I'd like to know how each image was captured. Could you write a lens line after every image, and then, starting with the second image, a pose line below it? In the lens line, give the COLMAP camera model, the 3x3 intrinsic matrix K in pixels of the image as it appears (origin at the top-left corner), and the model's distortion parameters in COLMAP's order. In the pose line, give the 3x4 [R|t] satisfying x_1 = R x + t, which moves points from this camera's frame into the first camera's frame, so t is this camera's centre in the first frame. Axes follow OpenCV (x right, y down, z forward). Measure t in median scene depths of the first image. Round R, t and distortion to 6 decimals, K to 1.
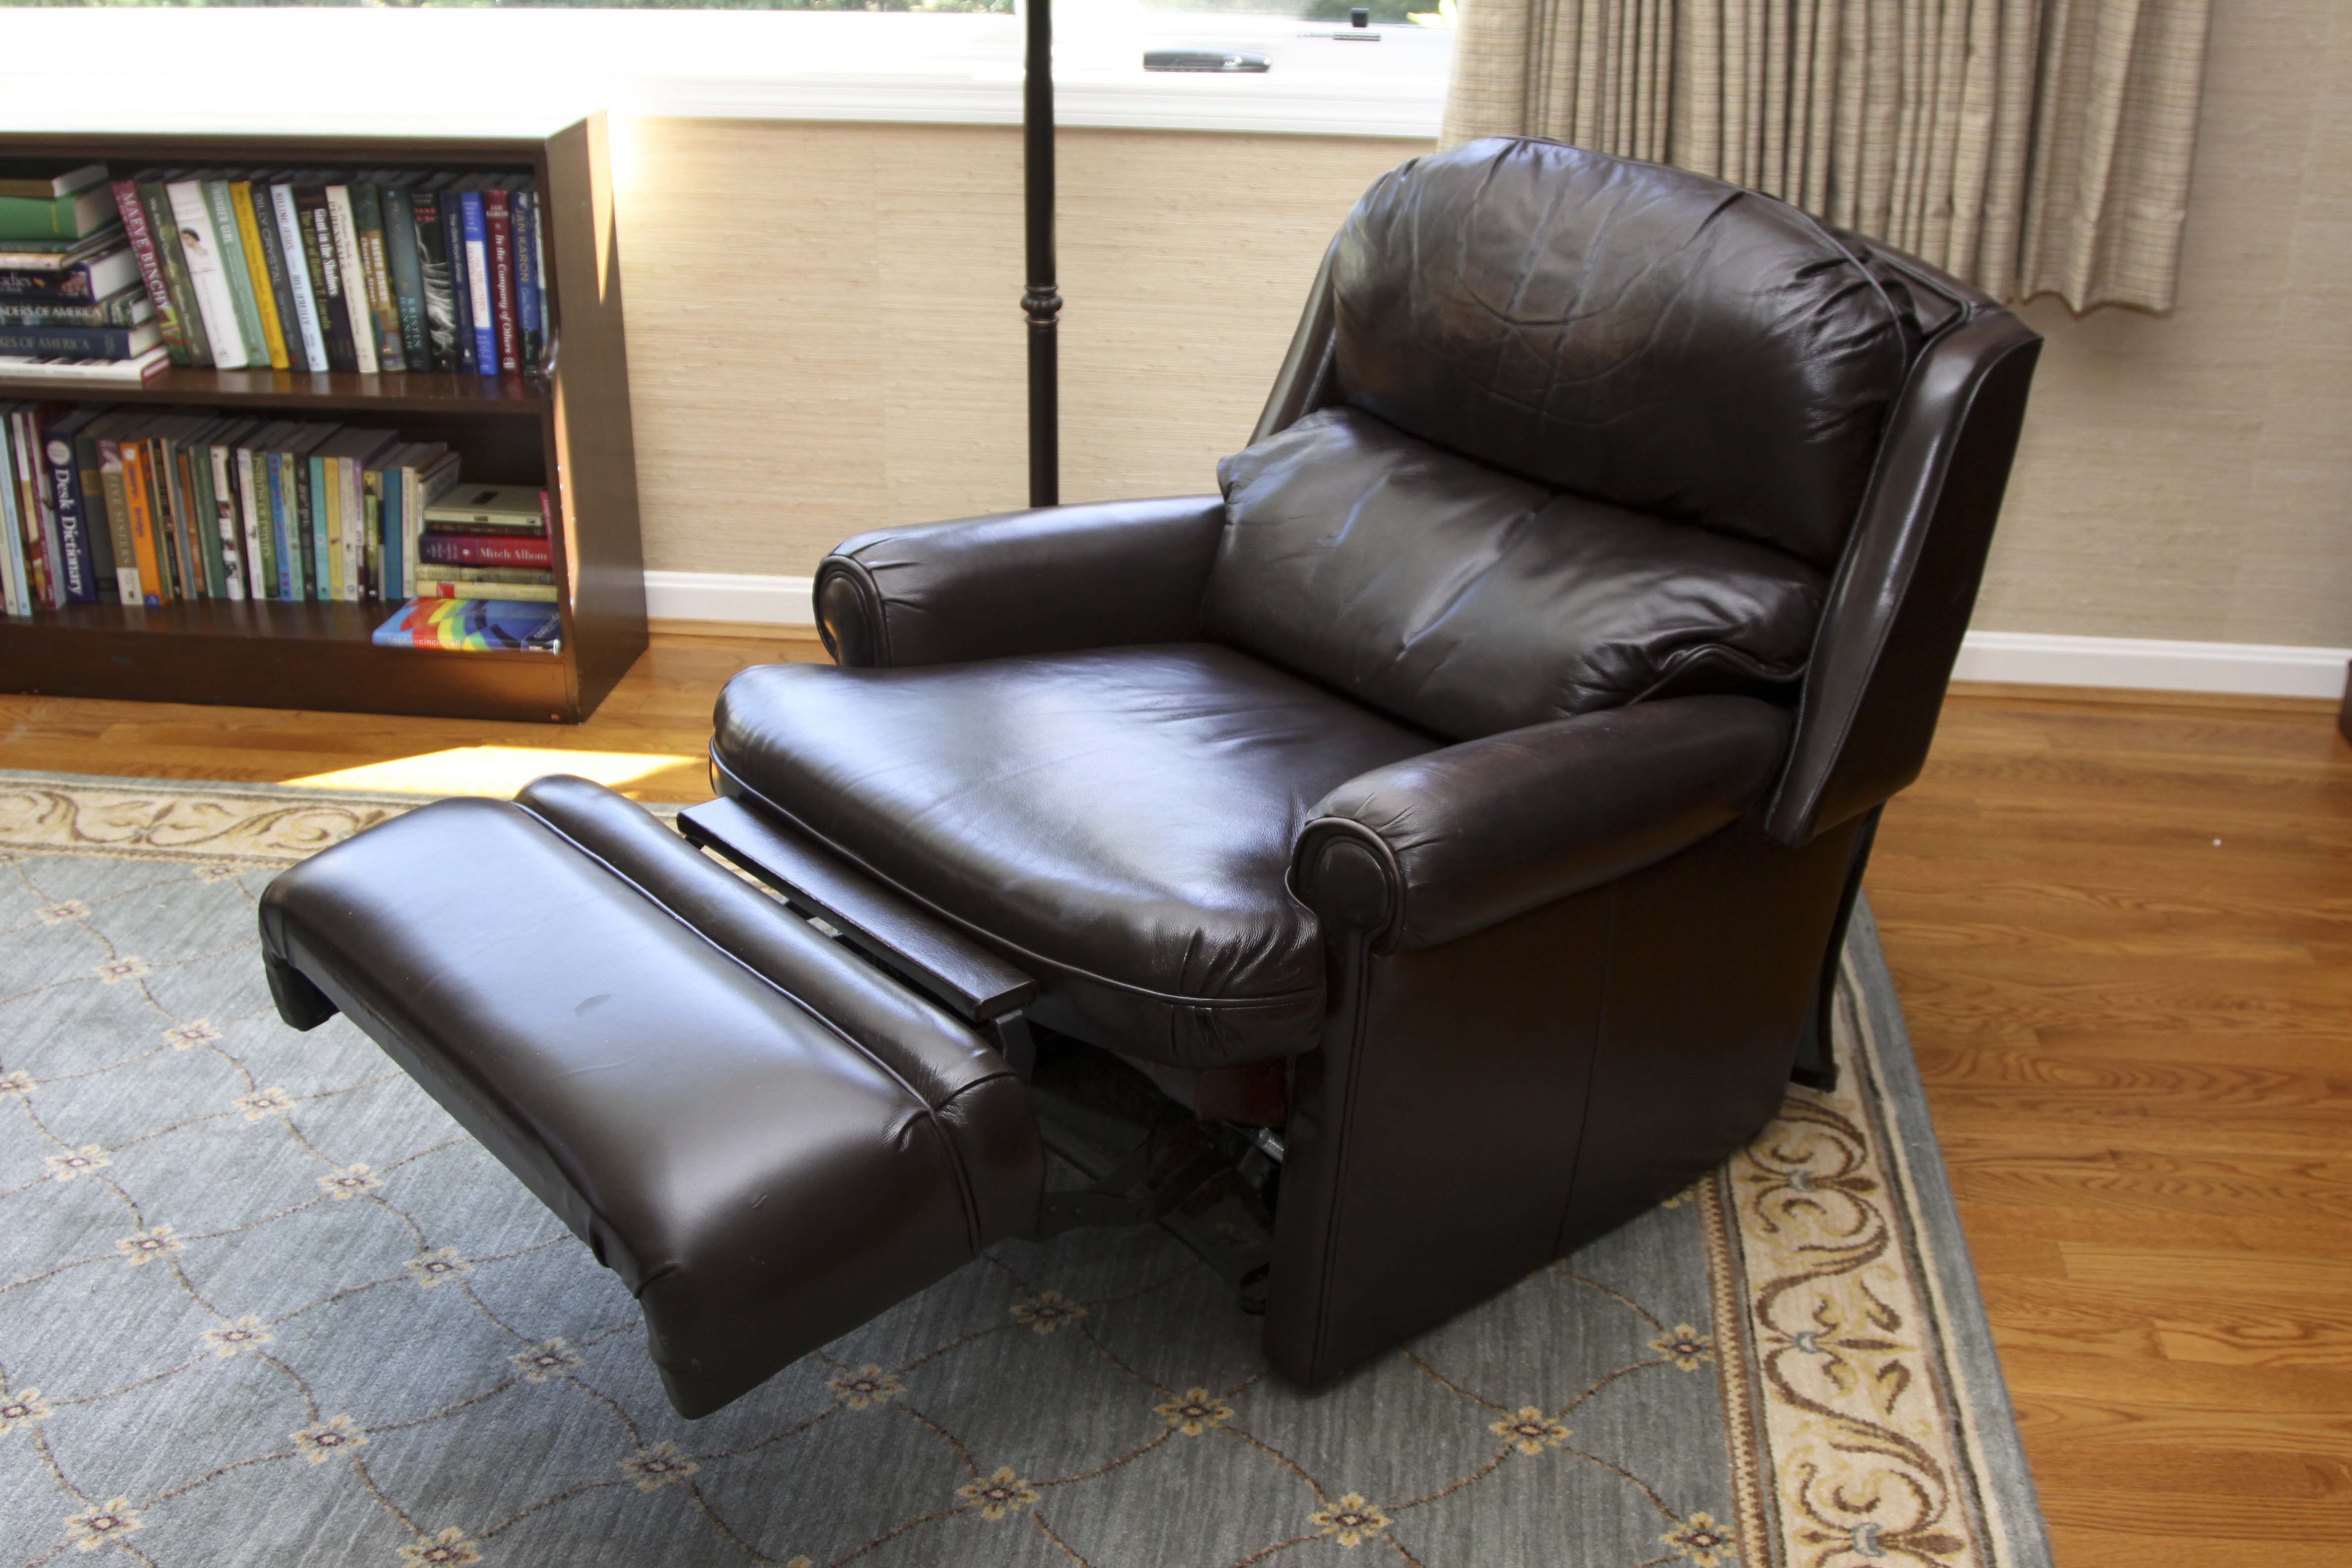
lens RADIAL K [[2595.1, 0, 1228.3], [0, 2595.1, 787.5], [0, 0, 1]] dist [-0.128986, 0.108094]
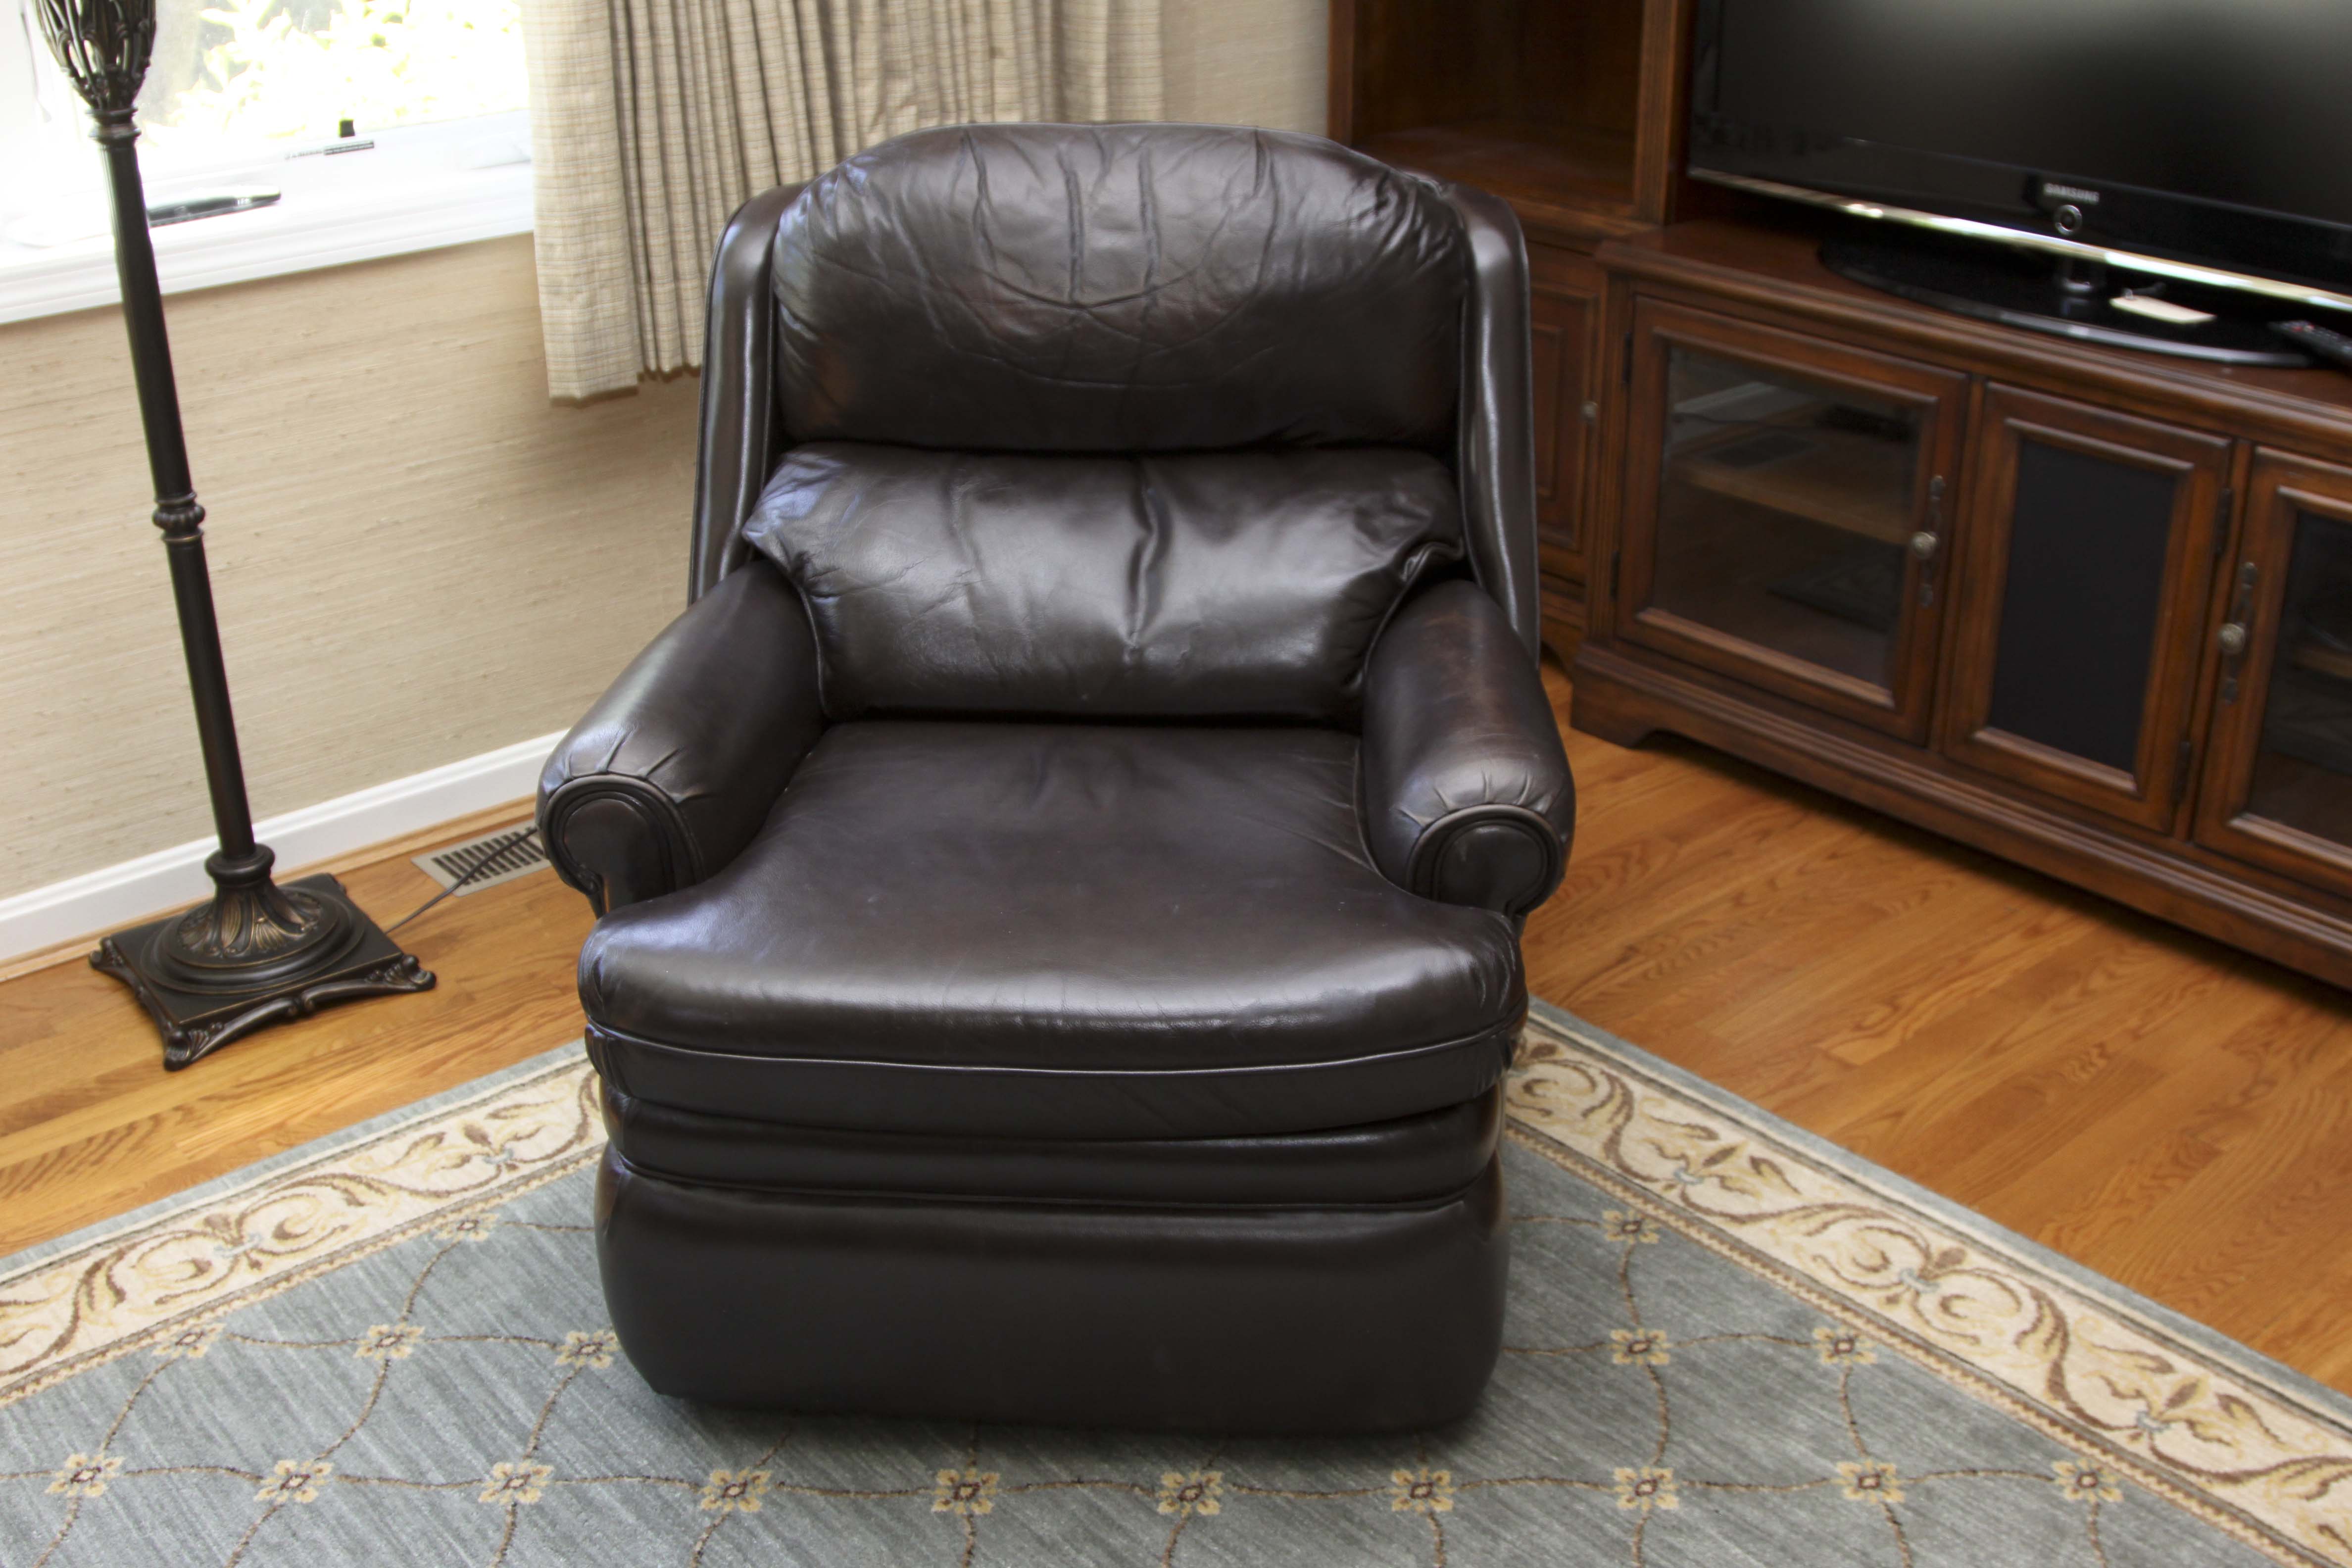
lens RADIAL K [[2504.3, 0, 1219.8], [0, 2504.3, 785.8], [0, 0, 1]] dist [-0.142098, 0.100609]
pose [[0.686927, -0.318937, 0.653001, -0.498183], [0.316926, 0.940076, 0.125758, -0.127989], [-0.653979, 0.120567, 0.746843, 0.262252]]
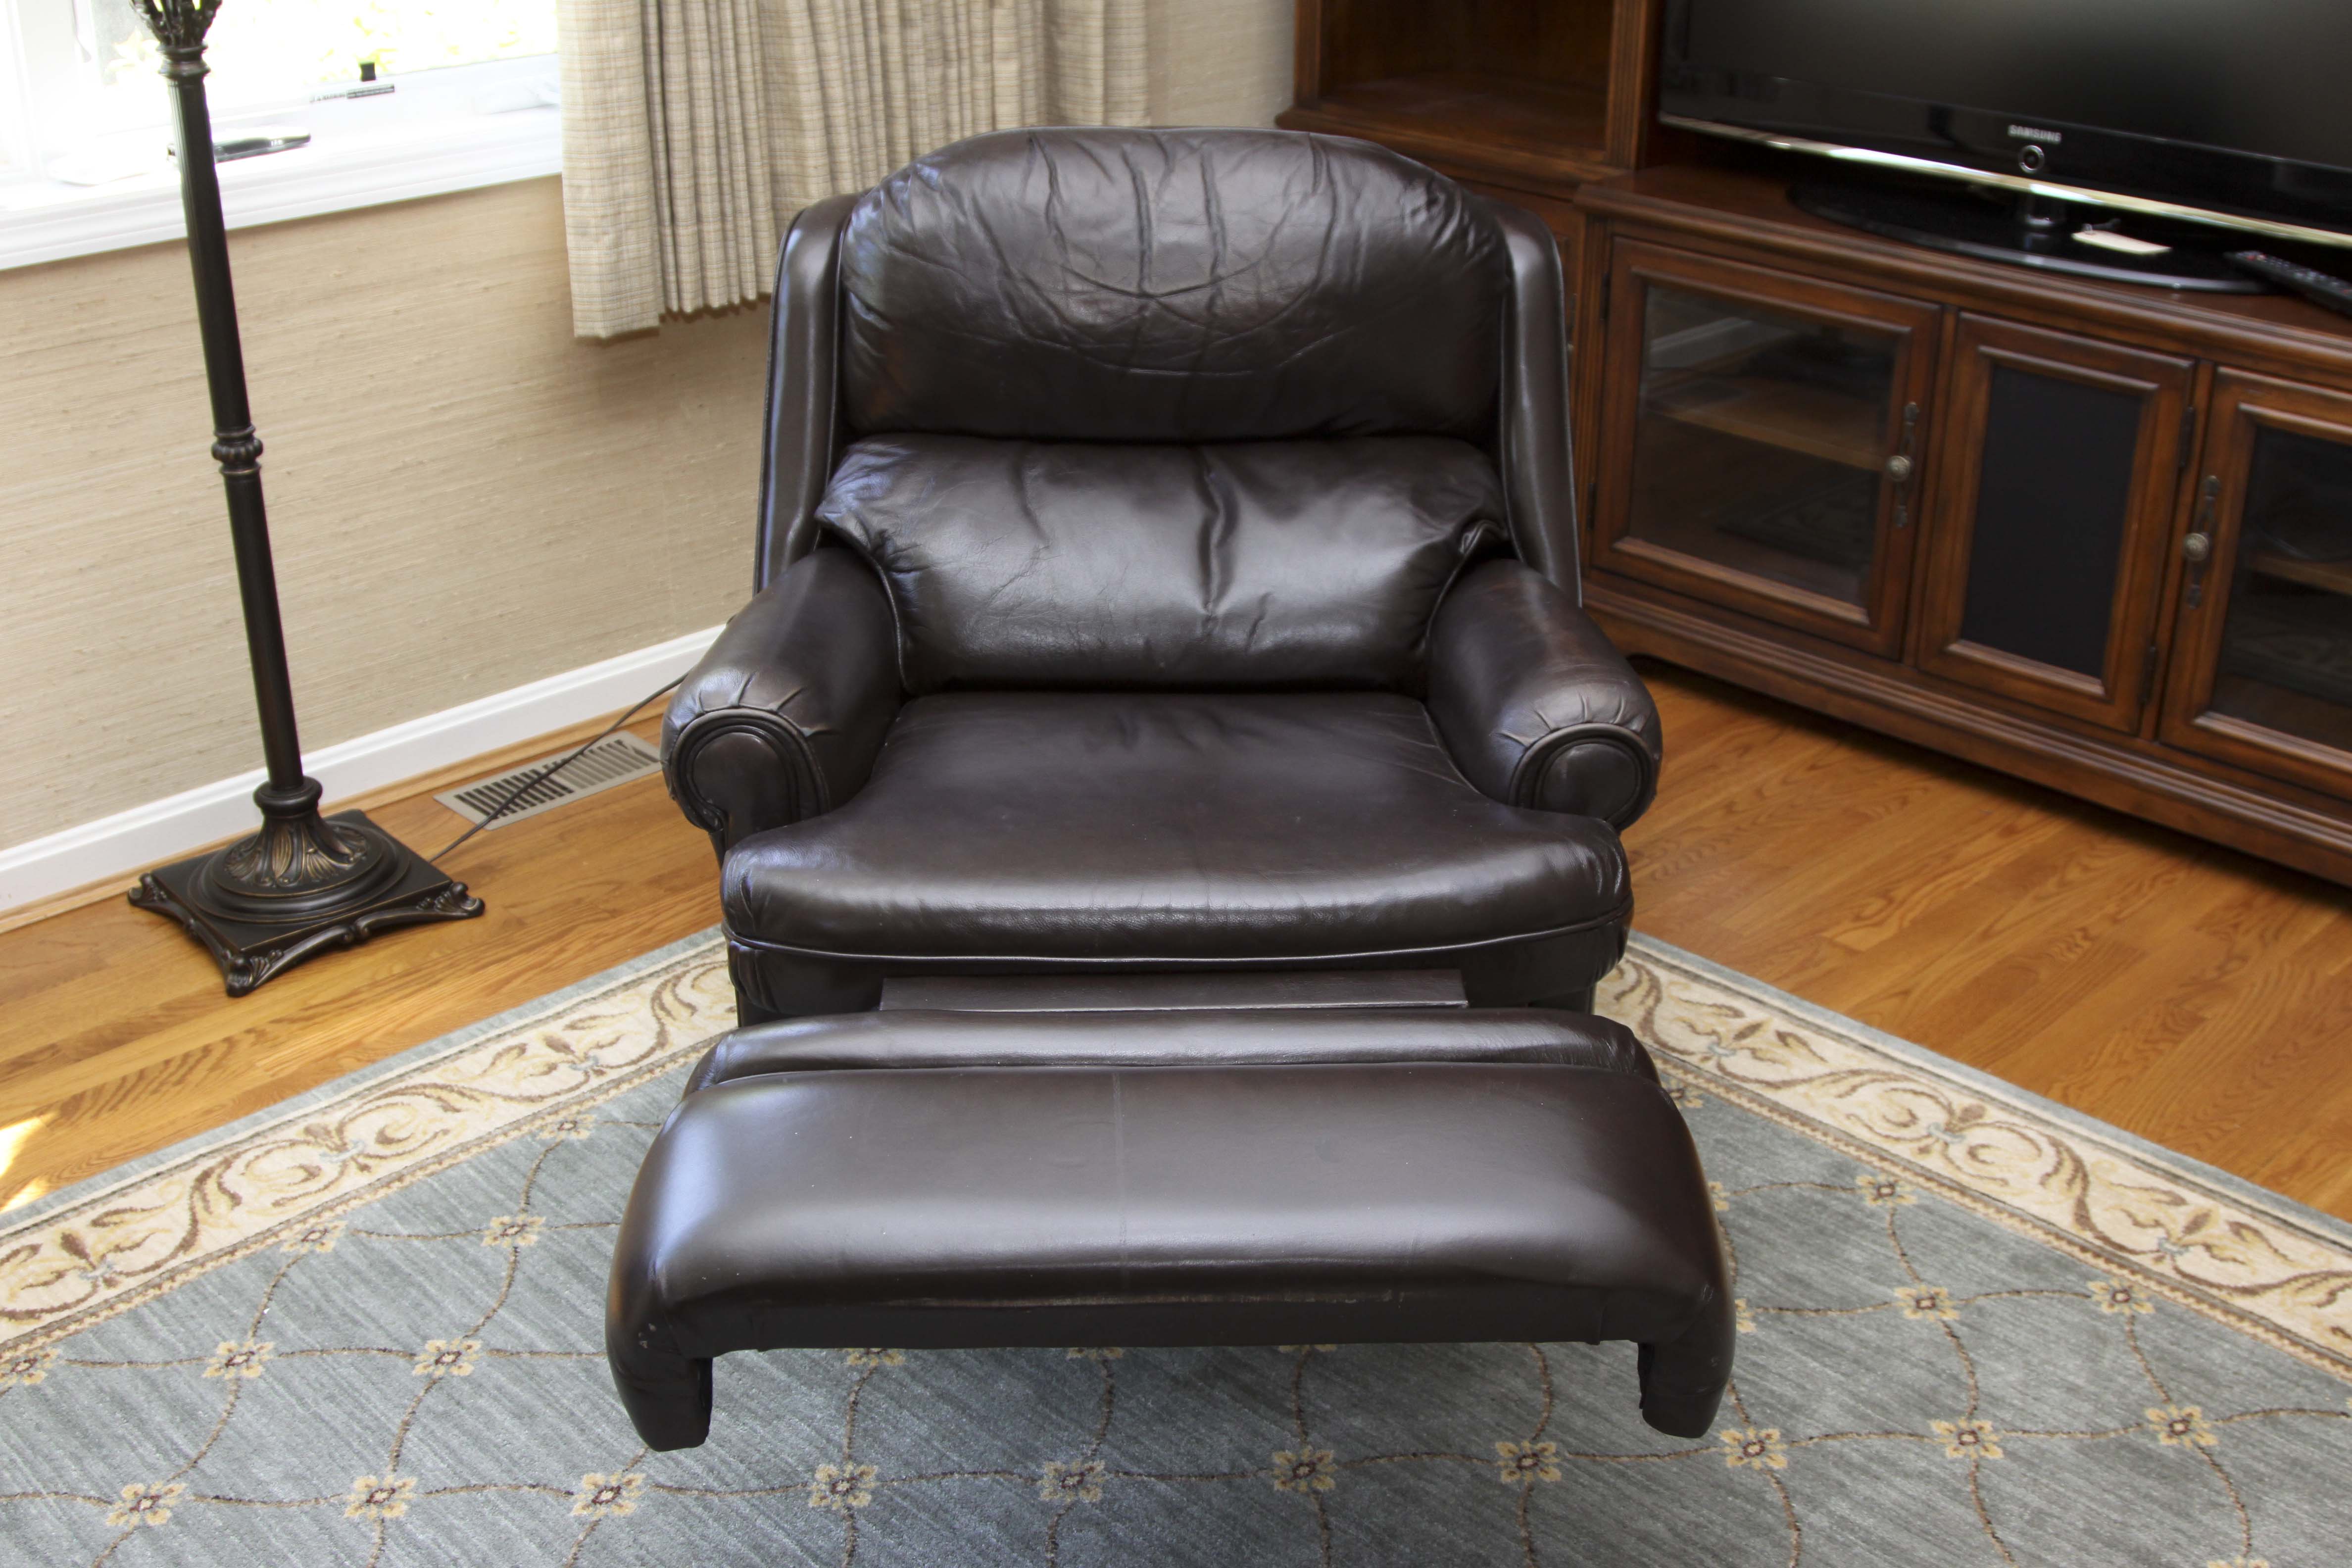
lens RADIAL K [[2595.1, 0, 1228.3], [0, 2595.1, 787.5], [0, 0, 1]] dist [-0.128986, 0.108094]
pose [[0.632462, -0.332177, 0.699750, -0.631958], [0.324704, 0.933872, 0.149837, -0.134642], [-0.703249, 0.132445, 0.698498, 0.263780]]
